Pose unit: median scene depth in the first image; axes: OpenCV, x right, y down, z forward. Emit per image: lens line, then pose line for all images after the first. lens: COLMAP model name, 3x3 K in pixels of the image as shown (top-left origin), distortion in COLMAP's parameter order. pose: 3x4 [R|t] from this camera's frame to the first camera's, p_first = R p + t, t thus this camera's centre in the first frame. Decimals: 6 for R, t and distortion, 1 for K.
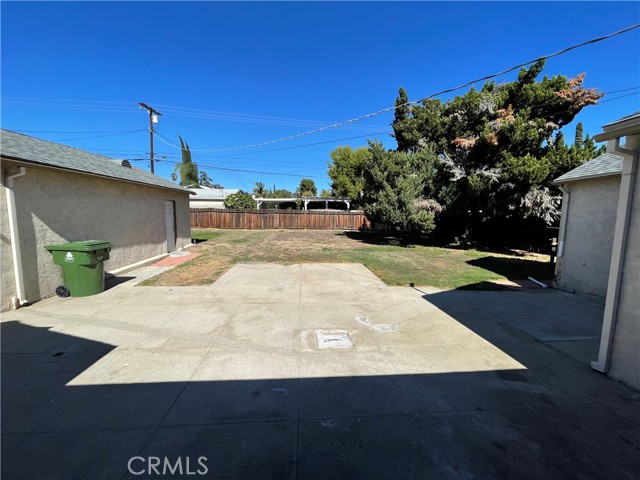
lens RADIAL K [[258.2, 0, 322.0], [0, 258.2, 239.7], [0, 0, 1]] dist [-0.001569, -0.000459]
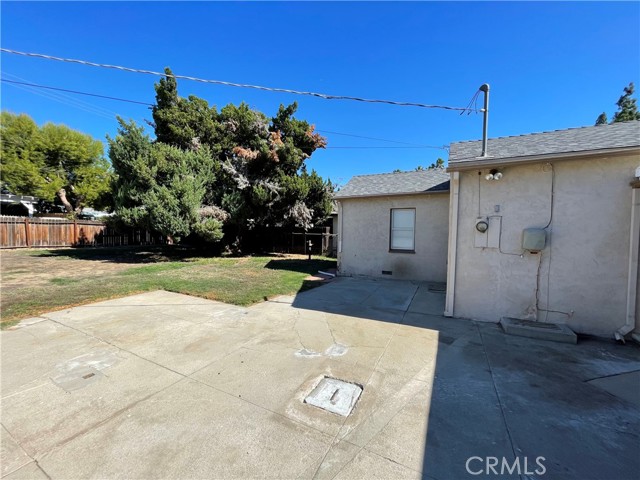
lens RADIAL K [[258.2, 0, 322.0], [0, 258.2, 239.7], [0, 0, 1]] dist [-0.001569, -0.000459]
pose [[0.524336, -0.047715, 0.850173, -0.233674], [0.083534, 0.996495, 0.004408, -0.012210], [-0.847404, 0.068707, 0.526484, 0.277785]]
